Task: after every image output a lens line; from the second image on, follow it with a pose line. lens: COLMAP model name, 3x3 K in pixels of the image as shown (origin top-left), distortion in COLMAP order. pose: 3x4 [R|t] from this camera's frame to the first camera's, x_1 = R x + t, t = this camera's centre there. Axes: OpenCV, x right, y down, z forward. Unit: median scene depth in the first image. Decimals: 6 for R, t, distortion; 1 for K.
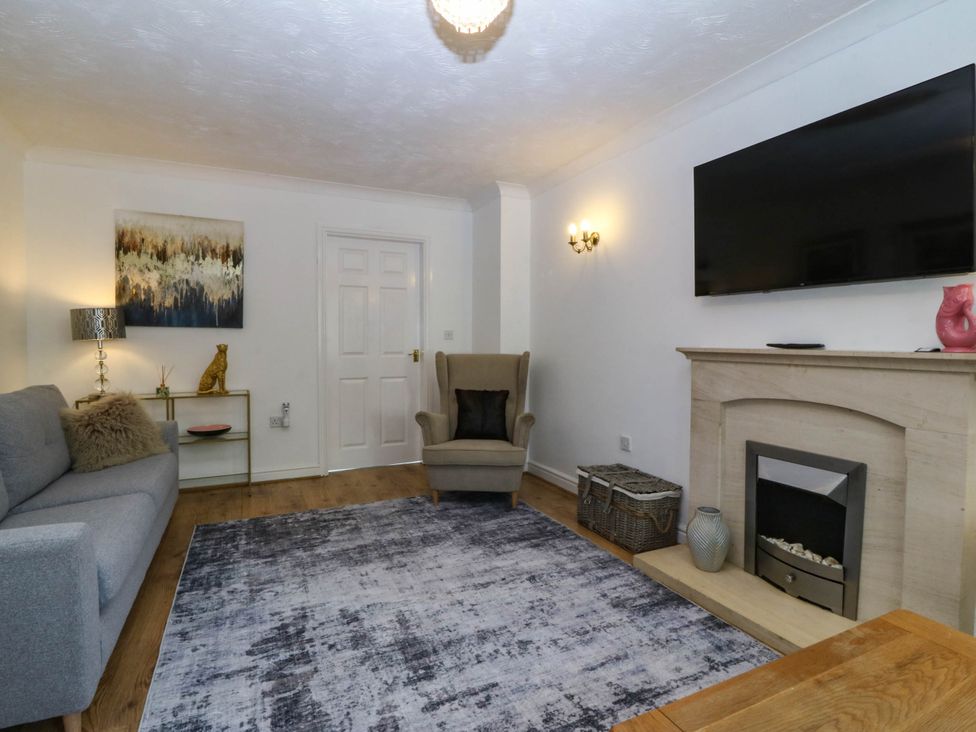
lens RADIAL K [[512.3, 0, 491.3], [0, 512.3, 360.9], [0, 0, 1]] dist [0.002559, -0.015060]
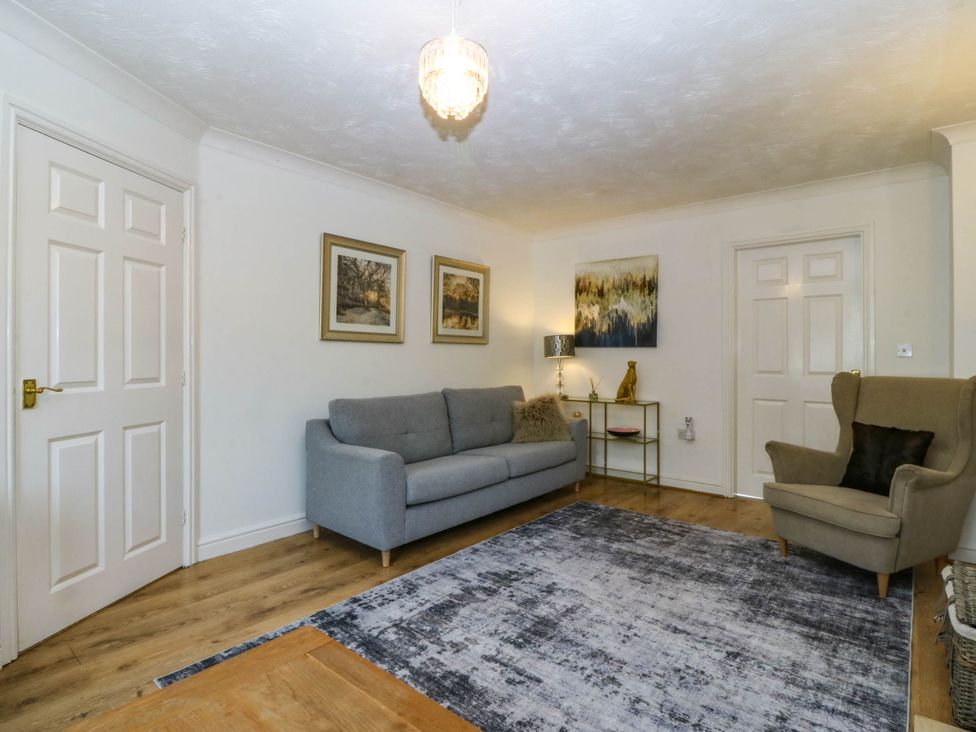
lens RADIAL K [[512.3, 0, 491.0], [0, 512.3, 361.1], [0, 0, 1]] dist [0.002559, -0.015060]
pose [[0.422465, 0.006467, -0.906356, 0.530084], [-0.039186, 0.999170, -0.011136, -0.007611], [0.905532, 0.040221, 0.422368, 0.250291]]
